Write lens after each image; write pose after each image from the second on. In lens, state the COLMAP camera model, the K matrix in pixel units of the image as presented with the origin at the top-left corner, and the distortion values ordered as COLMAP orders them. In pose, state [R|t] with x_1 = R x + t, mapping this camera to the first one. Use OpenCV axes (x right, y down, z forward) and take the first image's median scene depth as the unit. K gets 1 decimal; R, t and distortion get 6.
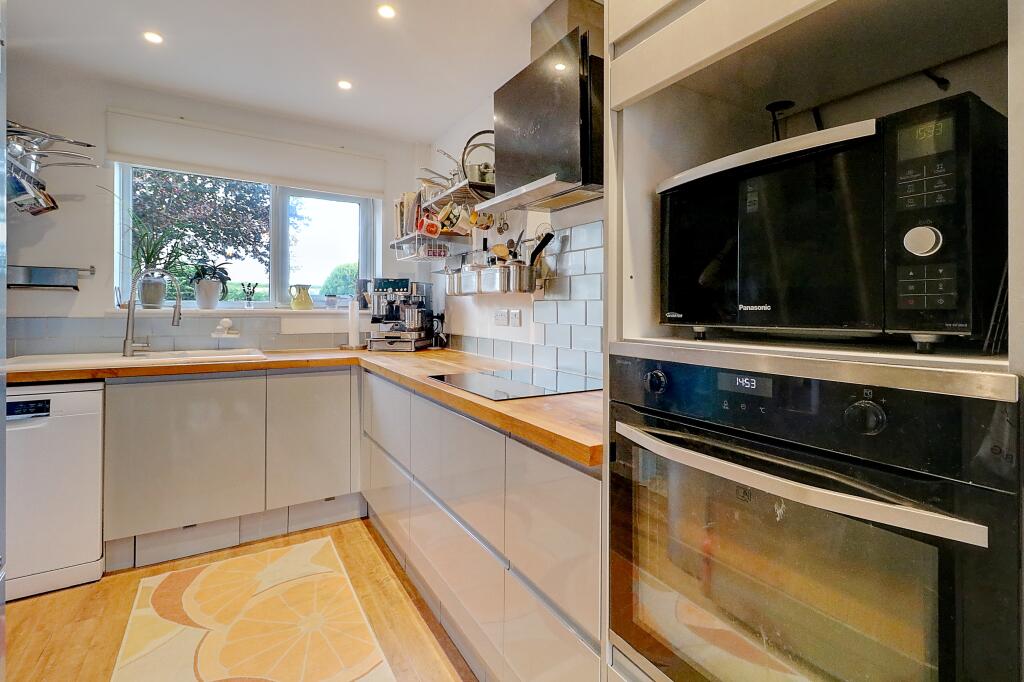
lens RADIAL K [[485.8, 0, 548.8], [0, 485.8, 308.7], [0, 0, 1]] dist [0.000347, -0.000929]
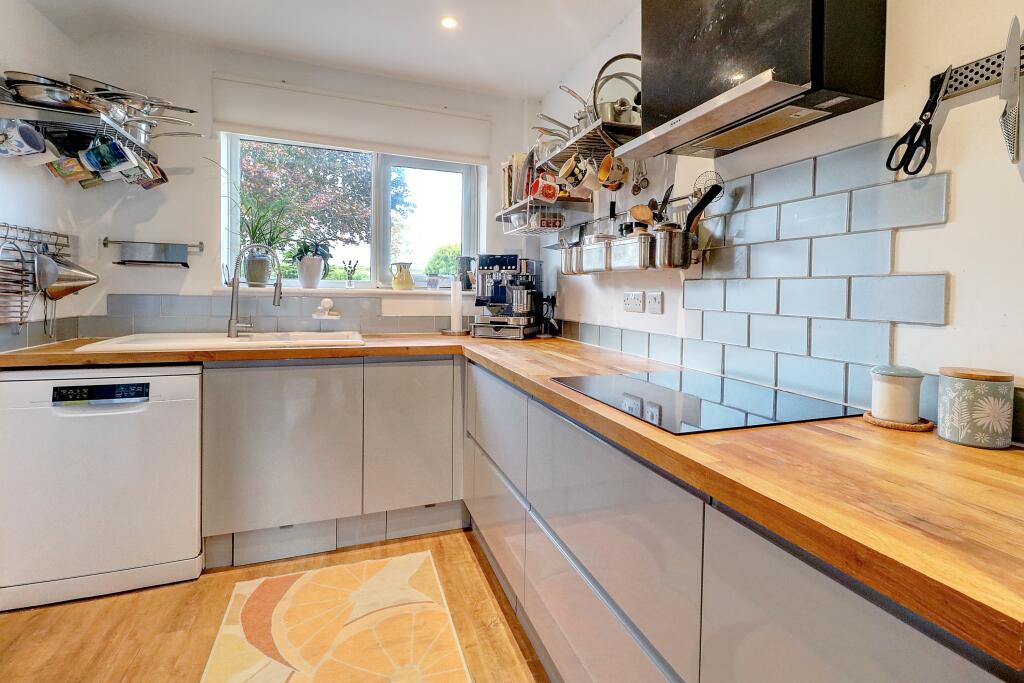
lens RADIAL K [[488.5, 0, 534.6], [0, 488.5, 303.3], [0, 0, 1]] dist [-0.000061, 0.000332]
pose [[0.976496, 0.014806, -0.215024, -0.089098], [-0.010062, 0.999682, 0.023144, 0.004405], [0.215298, -0.020436, 0.976334, 0.203035]]
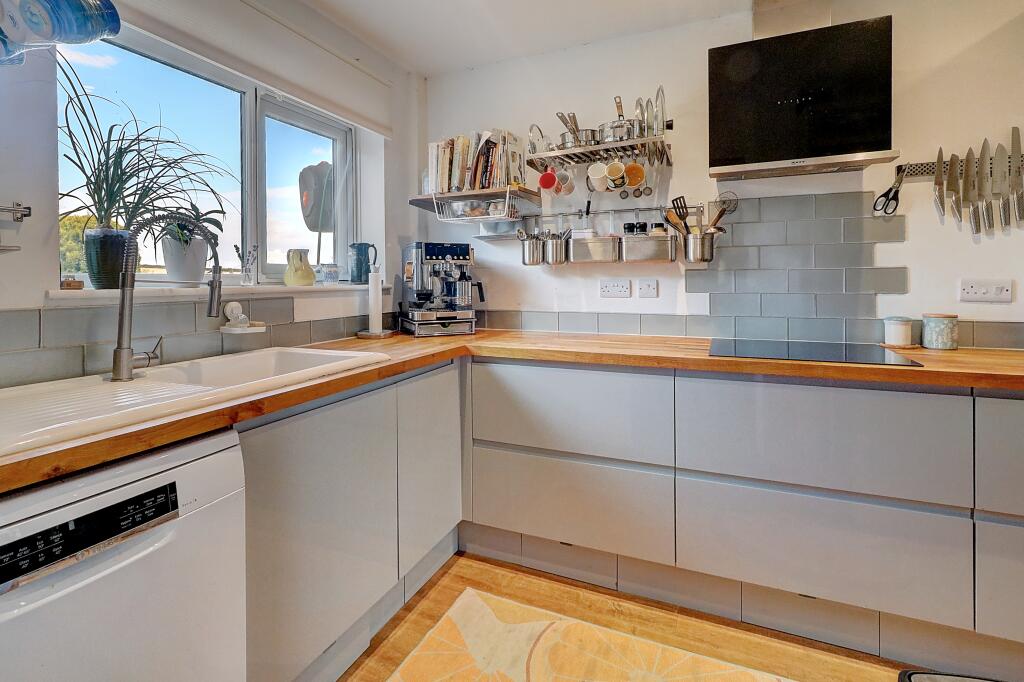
lens RADIAL K [[491.5, 0, 509.9], [0, 491.5, 280.7], [0, 0, 1]] dist [0.000189, -0.000174]
pose [[0.846627, -0.017336, 0.531904, -0.816103], [0.014382, 0.999850, 0.009696, -0.009412], [-0.531992, -0.000559, 0.846749, 0.336853]]
